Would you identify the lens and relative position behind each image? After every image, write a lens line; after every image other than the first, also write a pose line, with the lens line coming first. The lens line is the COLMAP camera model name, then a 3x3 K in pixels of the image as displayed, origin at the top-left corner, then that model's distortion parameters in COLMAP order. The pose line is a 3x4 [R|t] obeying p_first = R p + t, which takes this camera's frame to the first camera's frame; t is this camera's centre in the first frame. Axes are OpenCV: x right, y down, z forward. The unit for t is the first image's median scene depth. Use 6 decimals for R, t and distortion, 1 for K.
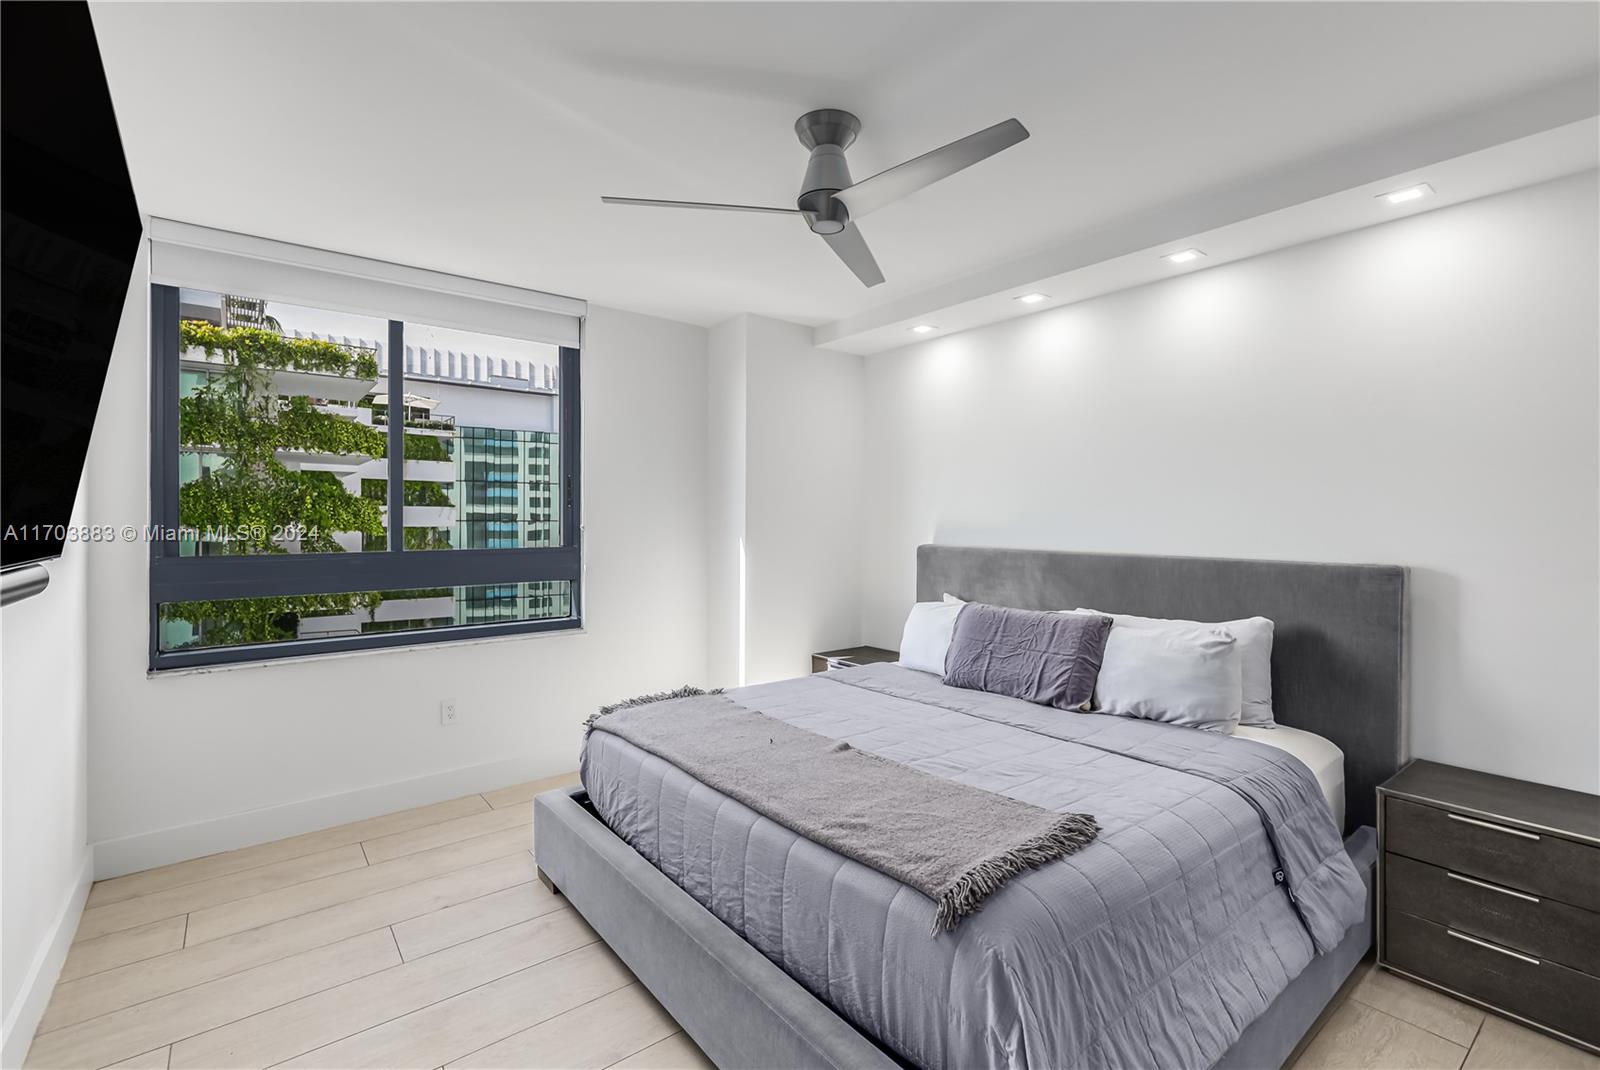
lens RADIAL K [[705.6, 0, 799.3], [0, 705.6, 524.5], [0, 0, 1]] dist [0.003734, 0.000157]
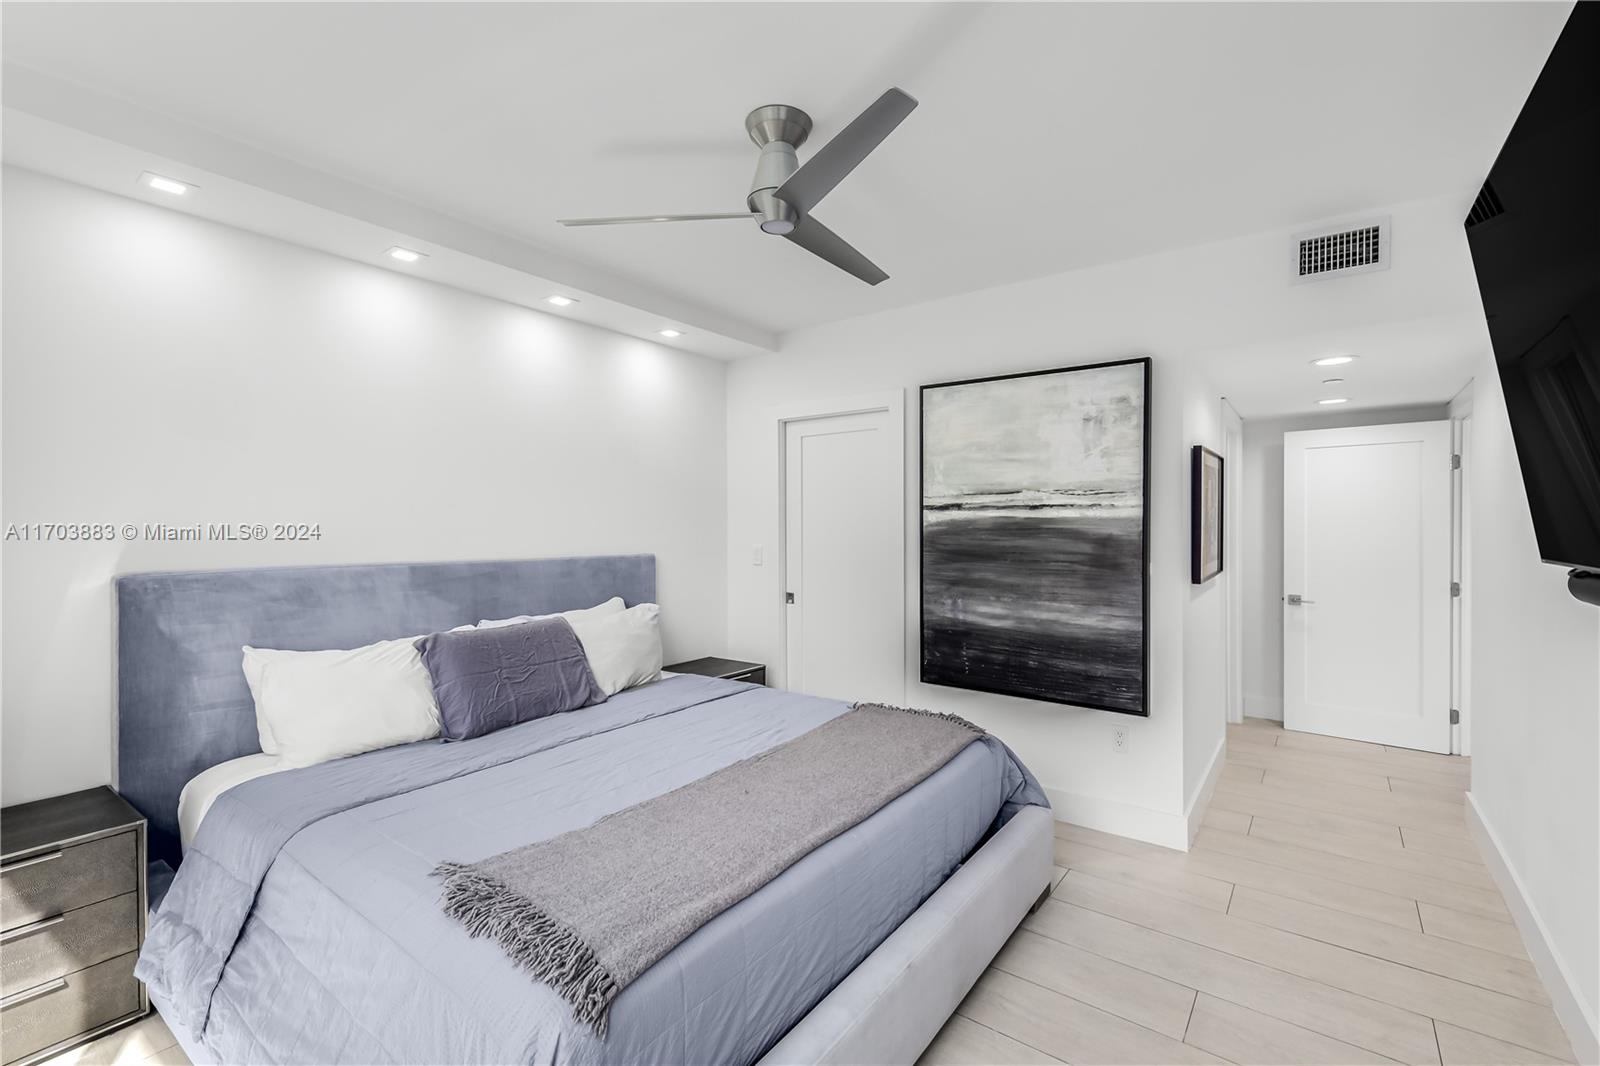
lens RADIAL K [[716.1, 0, 802.7], [0, 716.1, 519.0], [0, 0, 1]] dist [-0.000663, -0.000615]
pose [[-0.263332, -0.002722, 0.964701, -0.979778], [0.001212, 0.999994, 0.003152, -0.029833], [-0.964704, 0.001999, -0.263328, 1.271468]]
